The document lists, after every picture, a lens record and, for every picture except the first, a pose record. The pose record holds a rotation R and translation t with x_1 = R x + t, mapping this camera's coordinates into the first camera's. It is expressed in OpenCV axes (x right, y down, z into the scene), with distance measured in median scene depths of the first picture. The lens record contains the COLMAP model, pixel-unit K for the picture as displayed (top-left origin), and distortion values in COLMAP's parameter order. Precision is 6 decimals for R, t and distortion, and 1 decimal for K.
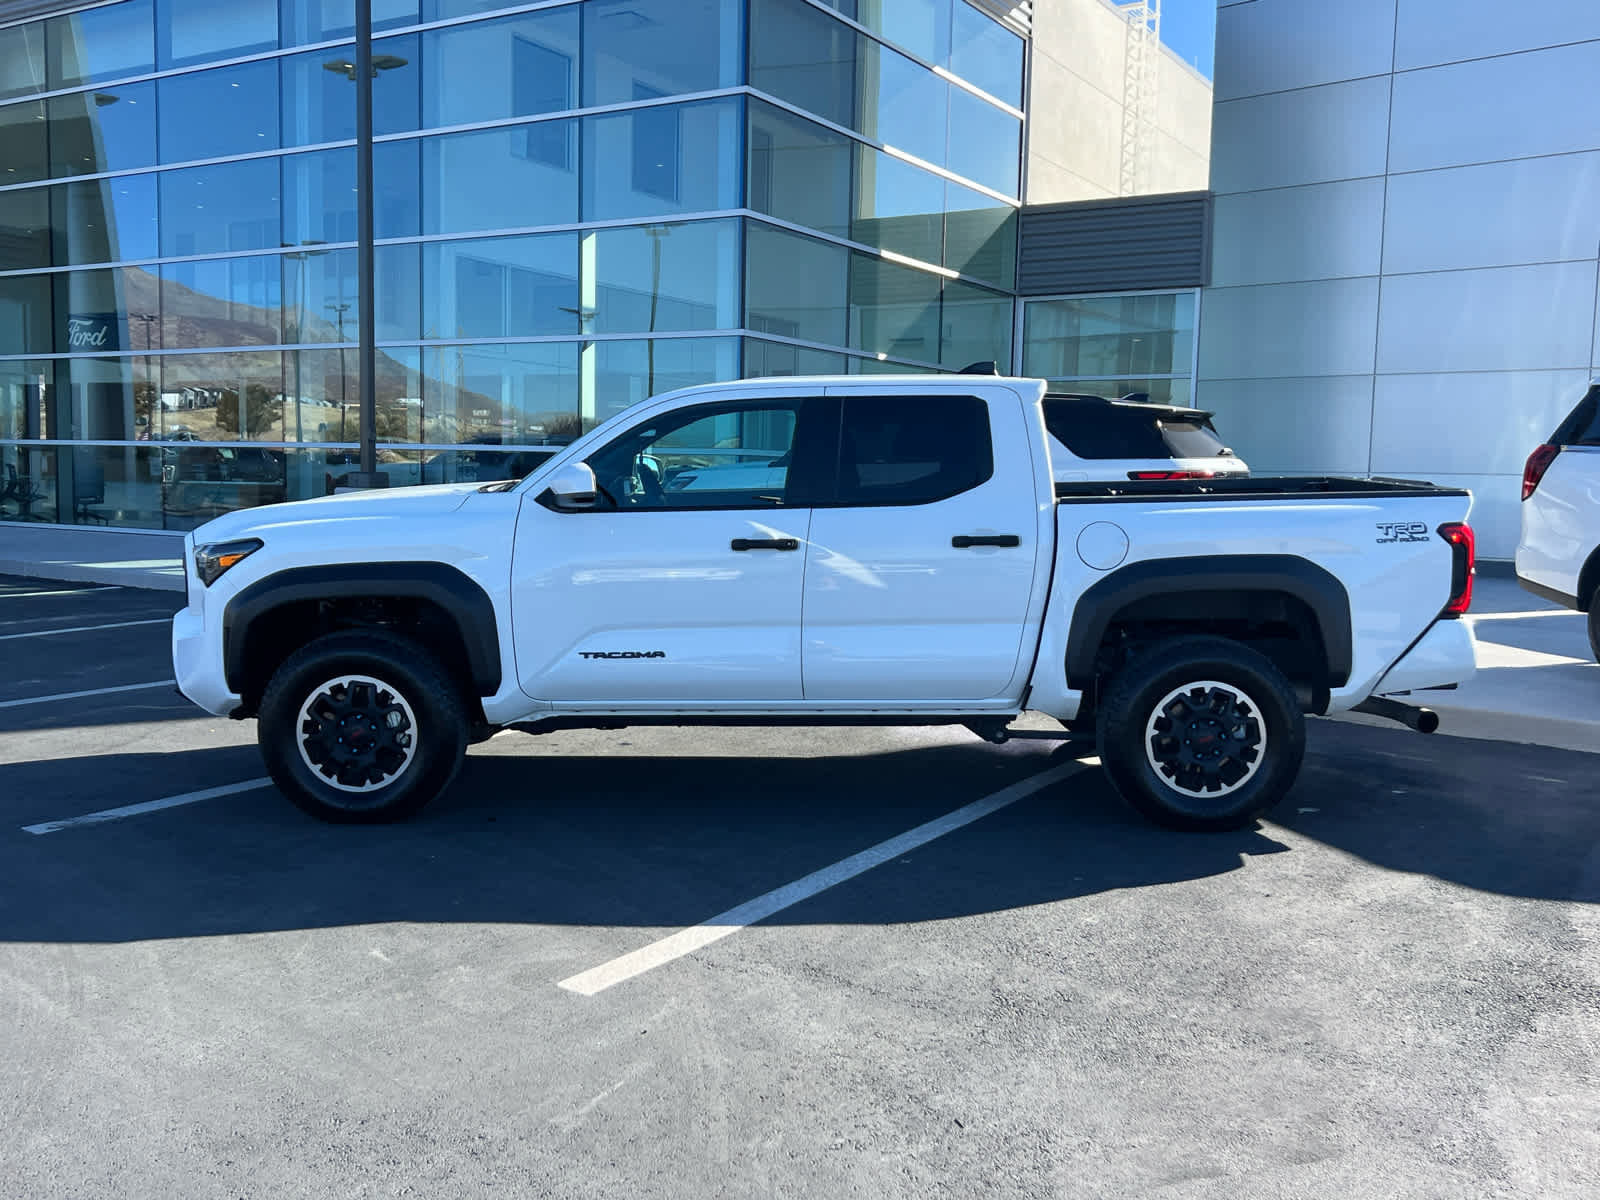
lens RADIAL K [[1495.0, 0, 800.0], [0, 1495.0, 600.0], [0, 0, 1]] dist [0.152363, -0.327465]
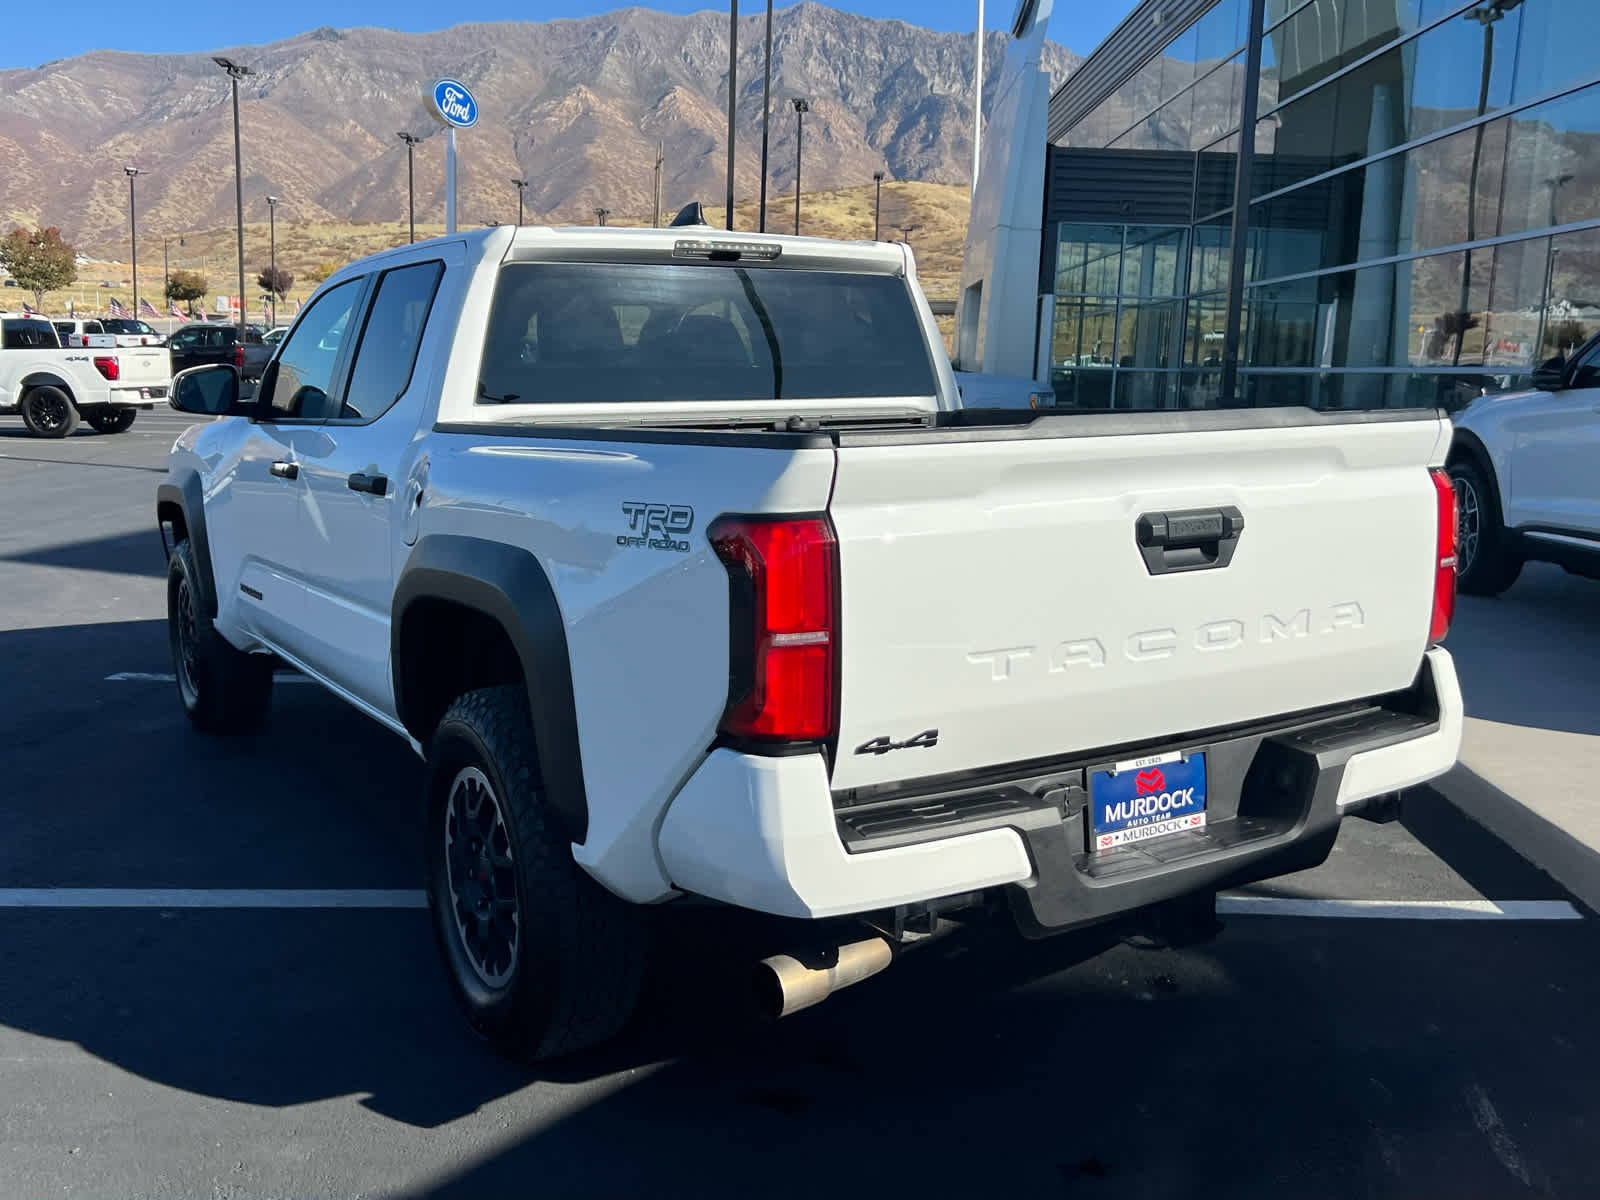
lens RADIAL K [[1495.0, 0, 800.0], [0, 1495.0, 600.0], [0, 0, 1]] dist [0.152363, -0.327465]
pose [[0.534967, 0.125992, -0.835426, 0.770205], [-0.091242, 0.991651, 0.091125, -0.065640], [0.839932, 0.027477, 0.541996, 0.800660]]
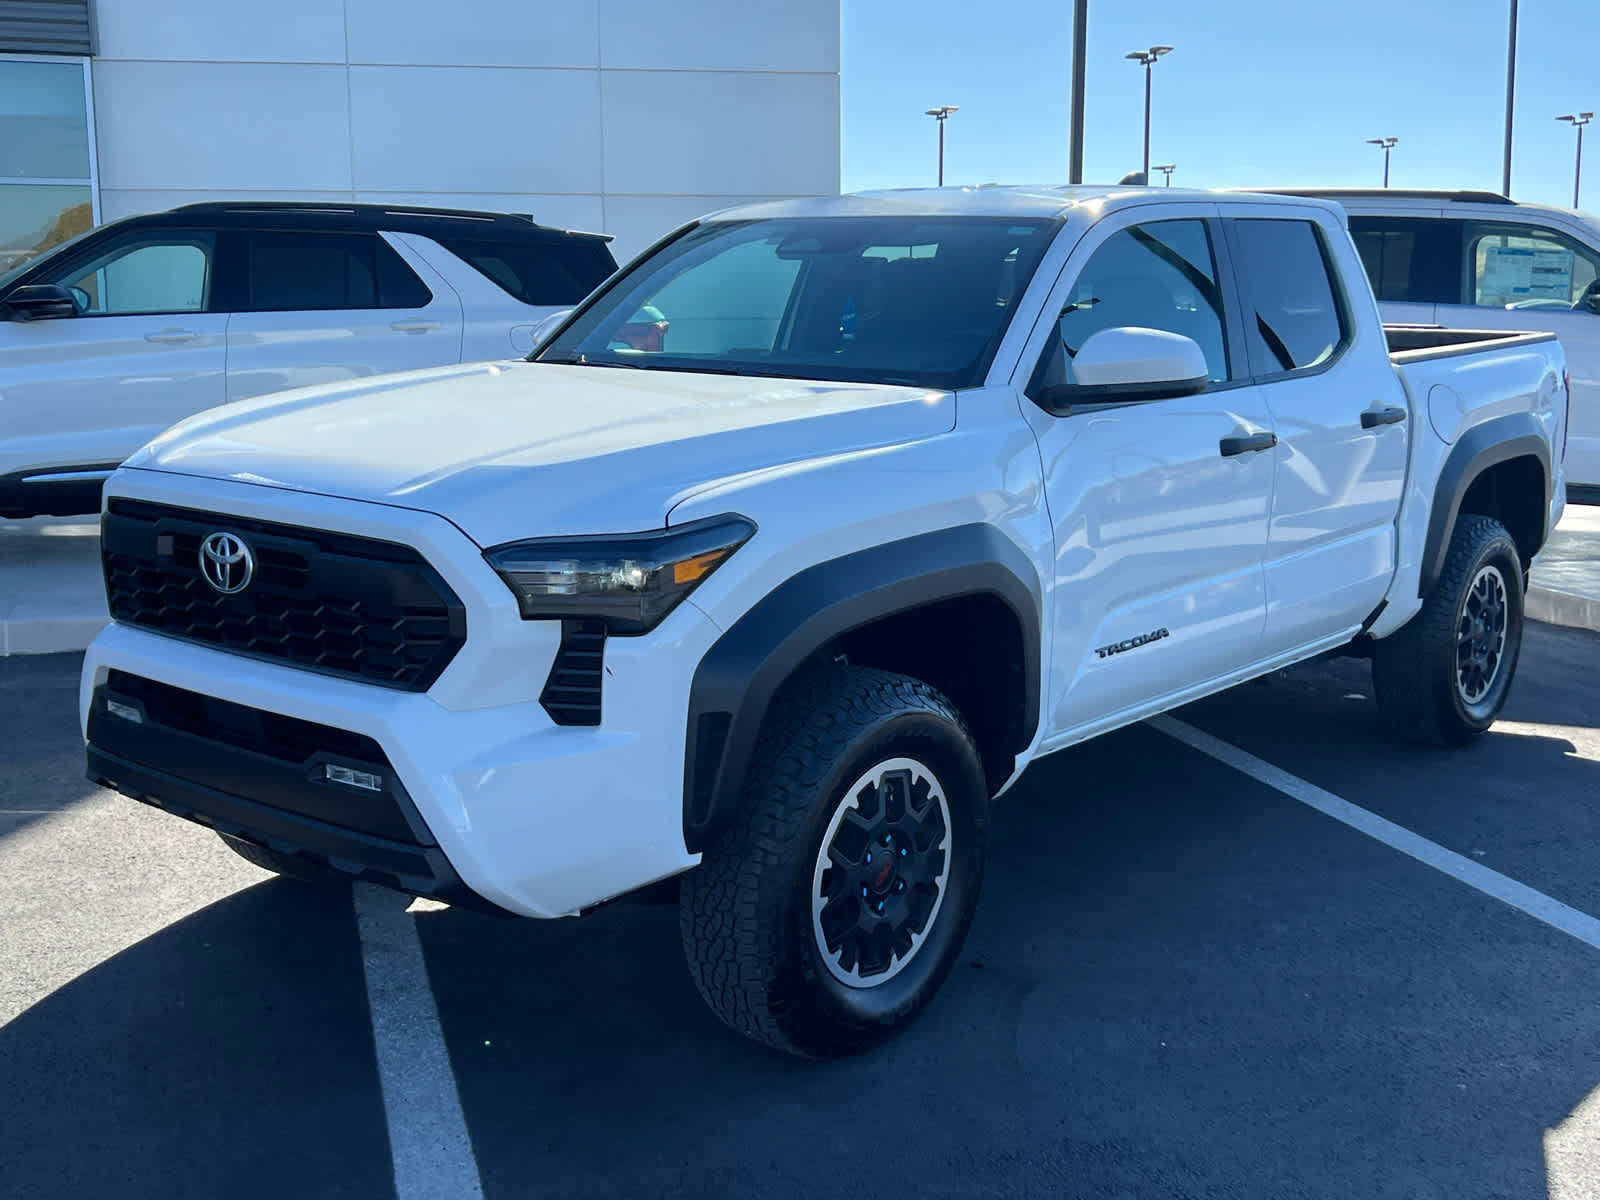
lens RADIAL K [[1818.9, 0, 800.0], [0, 1818.9, 600.0], [0, 0, 1]] dist [0.214833, -0.657560]
pose [[0.639502, -0.136944, 0.756494, -0.769372], [0.082415, 0.990548, 0.109645, -0.073945], [-0.764359, -0.007771, 0.644744, 0.621264]]
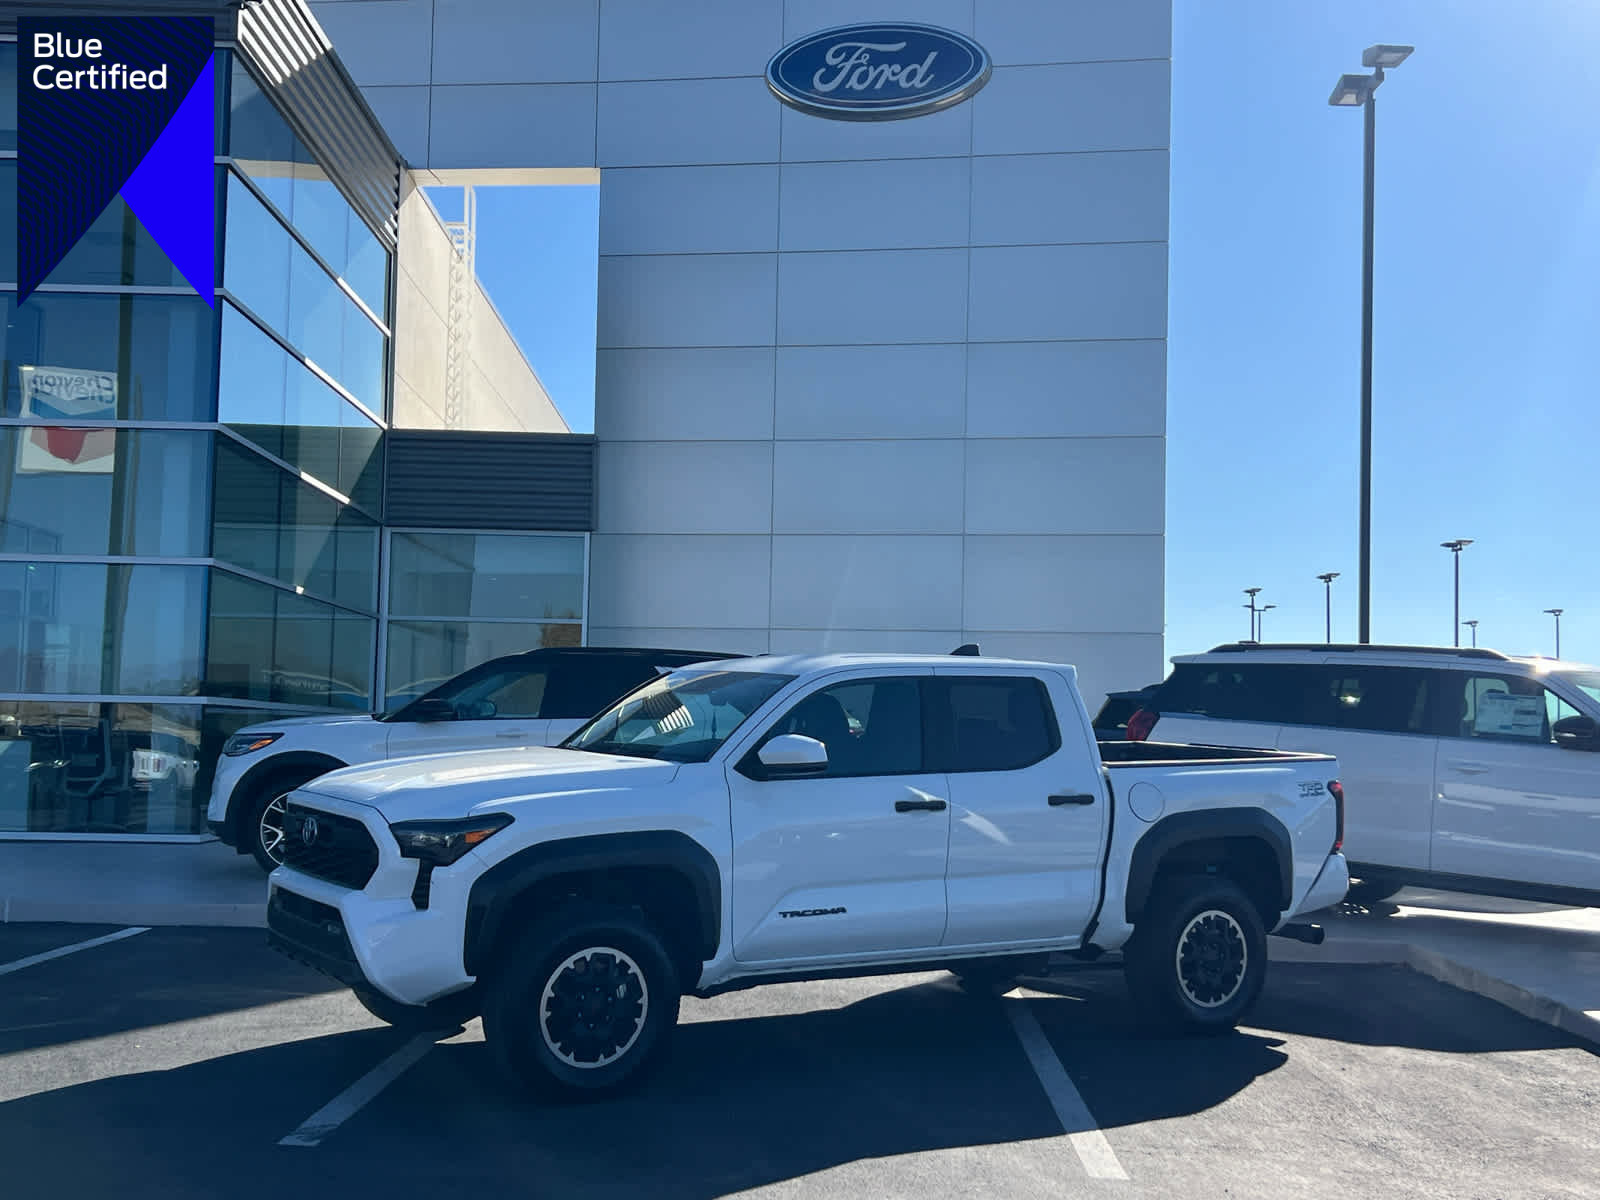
lens RADIAL K [[1818.9, 0, 800.0], [0, 1818.9, 600.0], [0, 0, 1]] dist [0.214833, -0.657560]
pose [[0.846043, 0.037704, 0.531779, -0.835150], [0.039887, 0.990223, -0.133667, -0.010463], [-0.531620, 0.134299, 0.836268, -0.126560]]
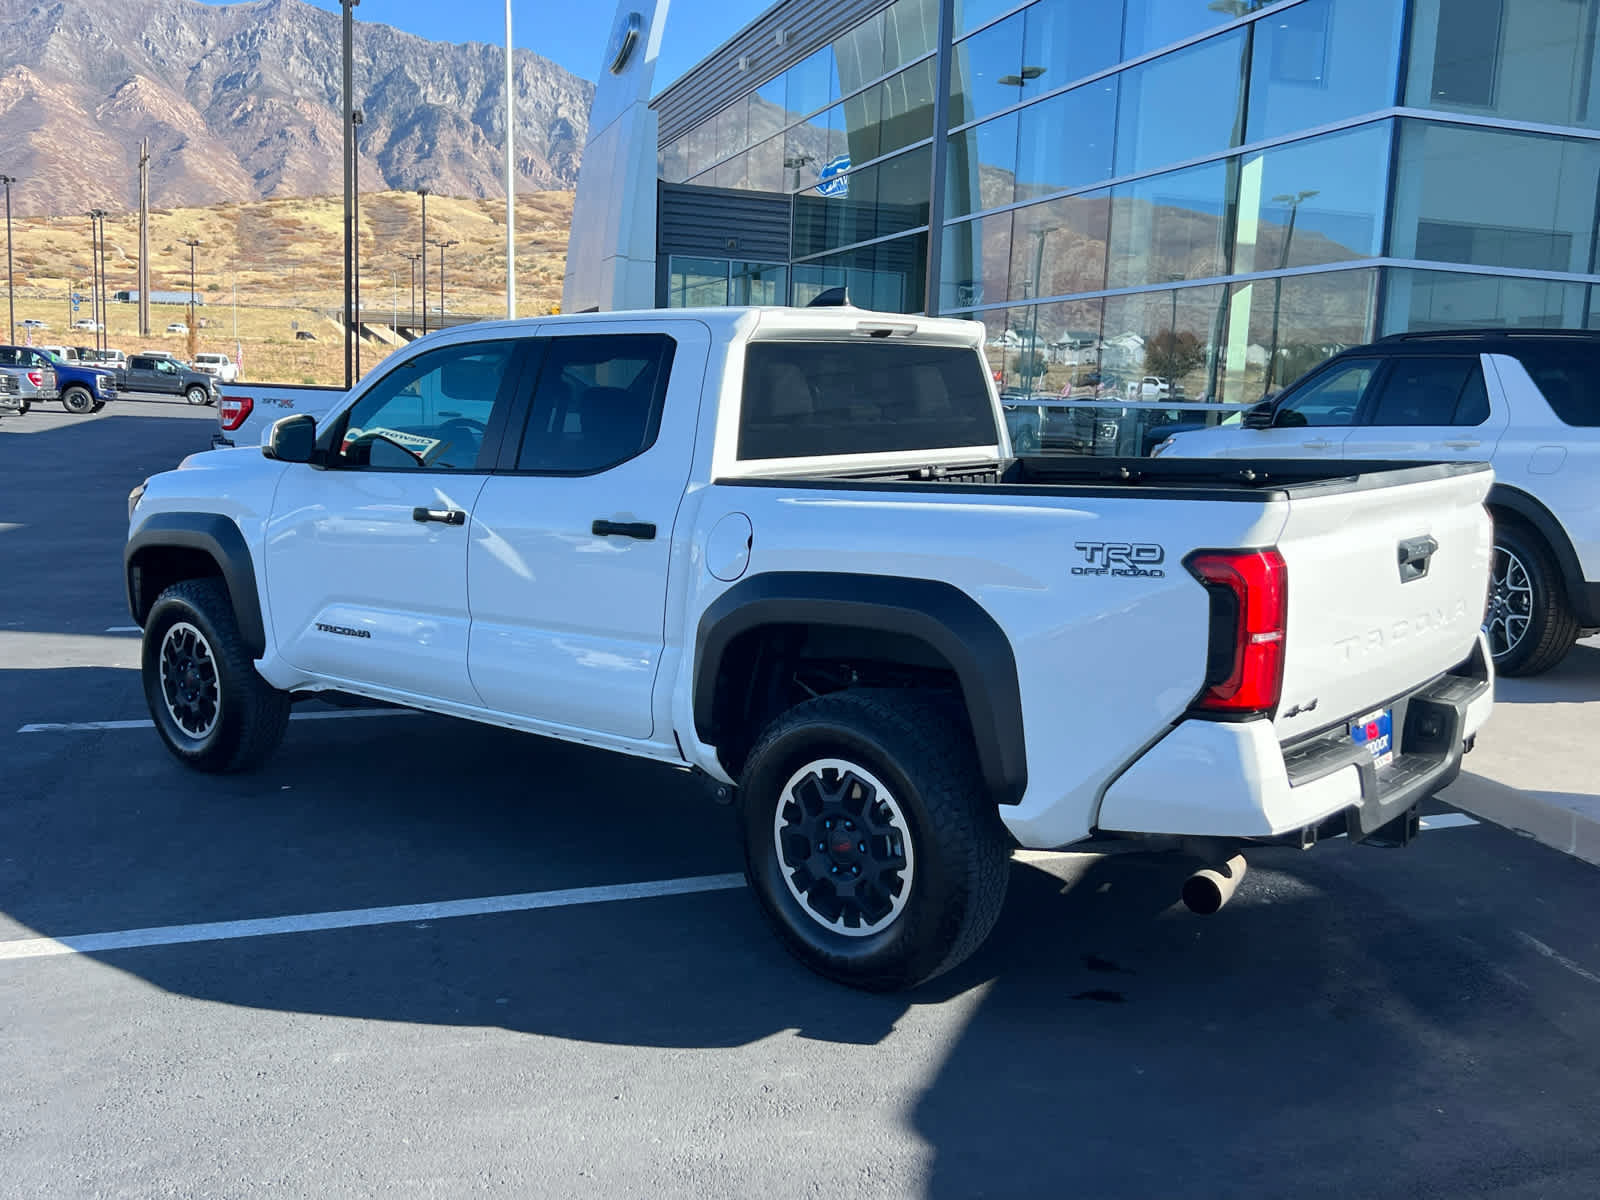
lens RADIAL K [[1495.0, 0, 800.0], [0, 1495.0, 600.0], [0, 0, 1]] dist [0.152363, -0.327465]
pose [[0.769733, 0.092049, -0.631694, 0.663265], [-0.074831, 0.995738, 0.053914, -0.050609], [0.633965, 0.005771, 0.773340, 0.476157]]
